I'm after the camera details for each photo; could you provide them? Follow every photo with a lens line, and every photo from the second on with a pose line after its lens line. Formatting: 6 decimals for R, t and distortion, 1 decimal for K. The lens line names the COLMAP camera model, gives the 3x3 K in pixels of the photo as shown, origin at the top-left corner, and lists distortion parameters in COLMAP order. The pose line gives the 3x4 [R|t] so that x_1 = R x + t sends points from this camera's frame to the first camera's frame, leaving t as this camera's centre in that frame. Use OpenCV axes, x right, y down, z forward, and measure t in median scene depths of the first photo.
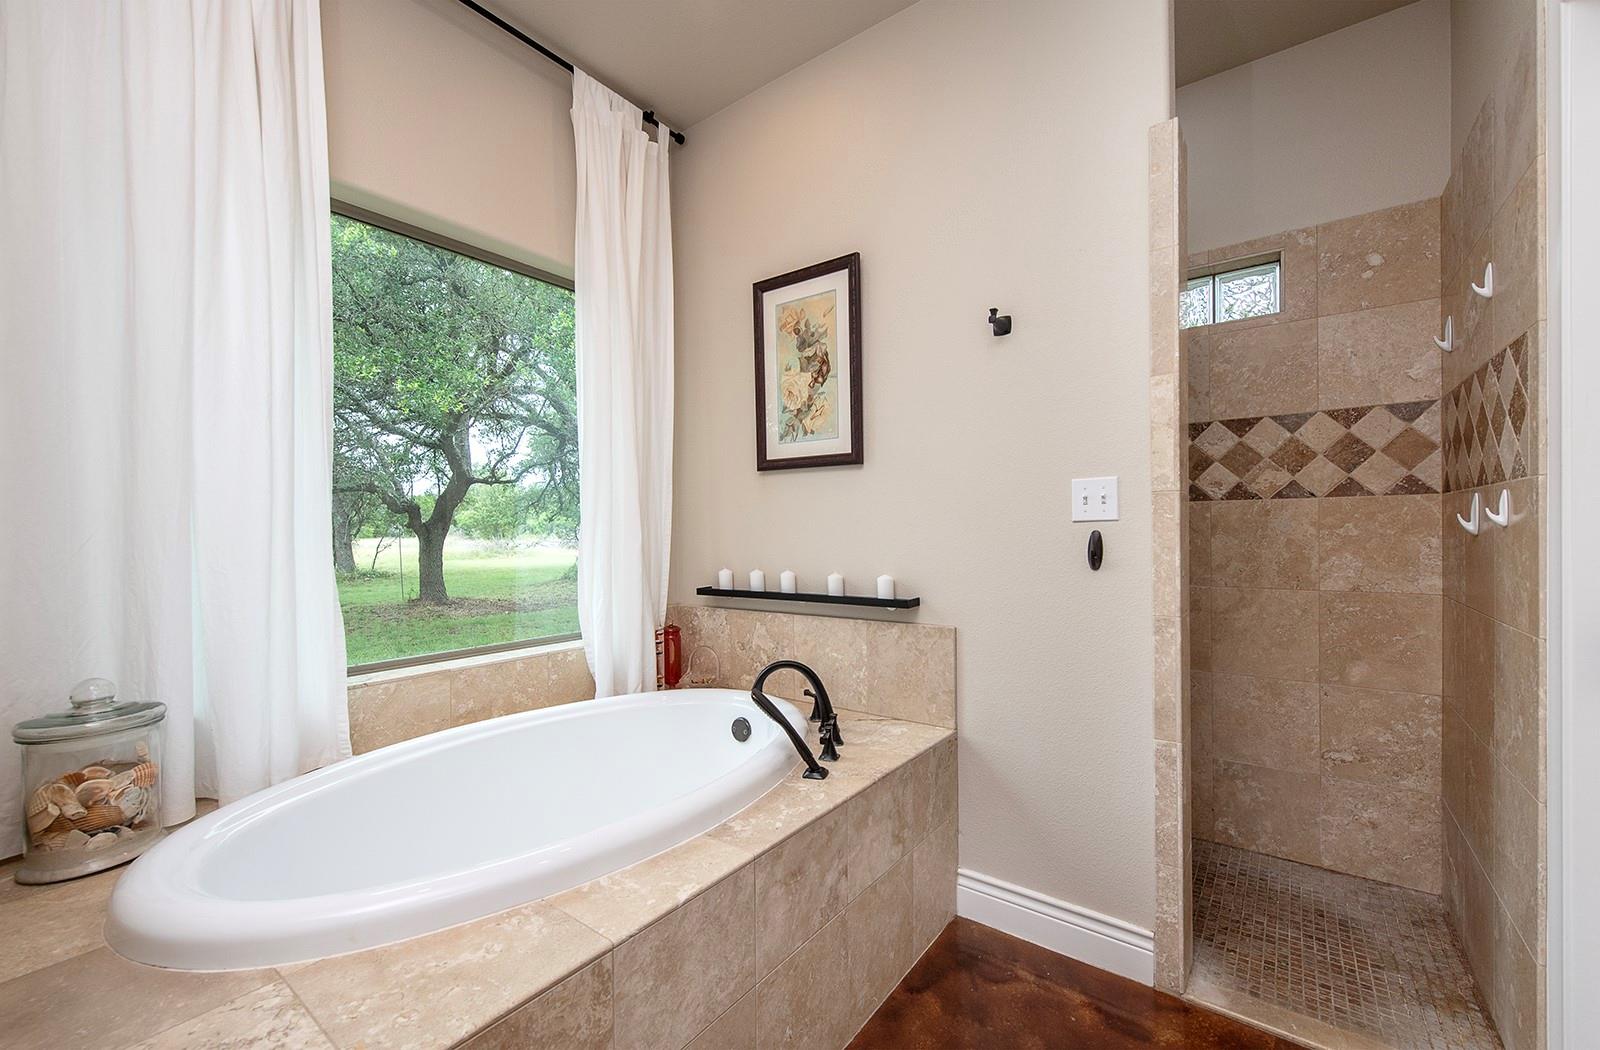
lens RADIAL K [[640.9, 0, 789.3], [0, 640.9, 536.4], [0, 0, 1]] dist [0.001017, -0.000103]
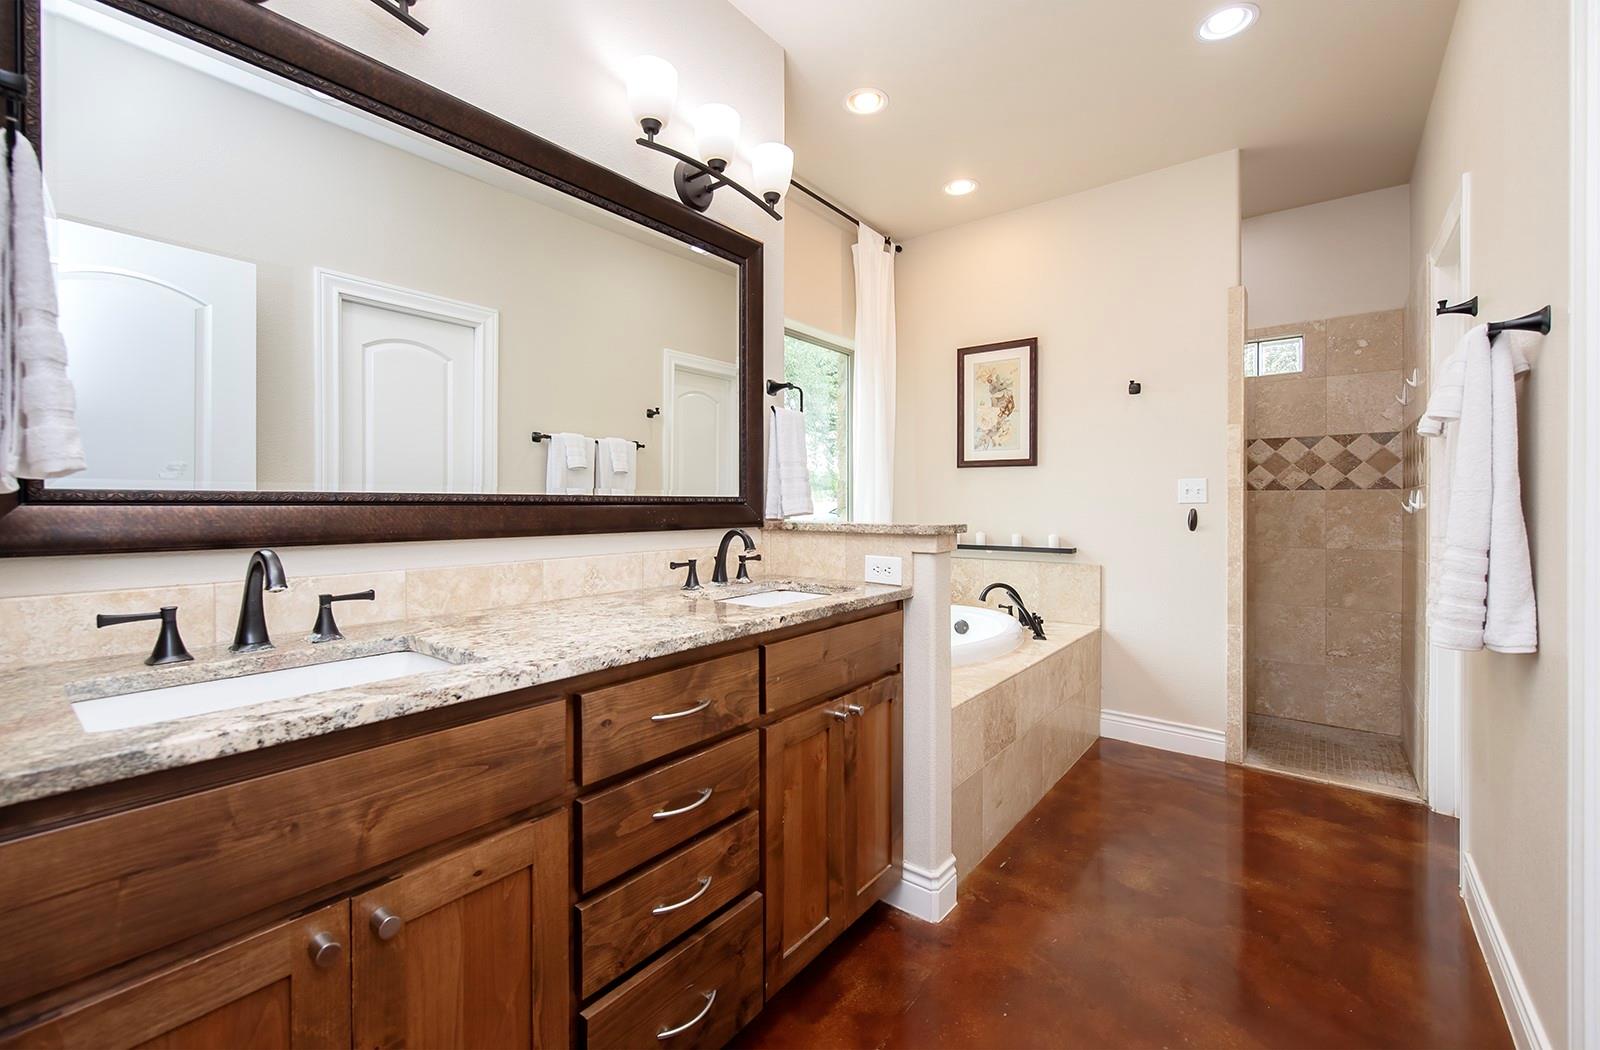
lens RADIAL K [[616.9, 0, 794.4], [0, 616.9, 507.8], [0, 0, 1]] dist [-0.001932, -0.000270]
pose [[0.999083, 0.013204, -0.040727, -0.437465], [-0.013409, 0.999899, -0.004749, 0.009005], [0.040660, 0.005290, 0.999159, -0.590876]]
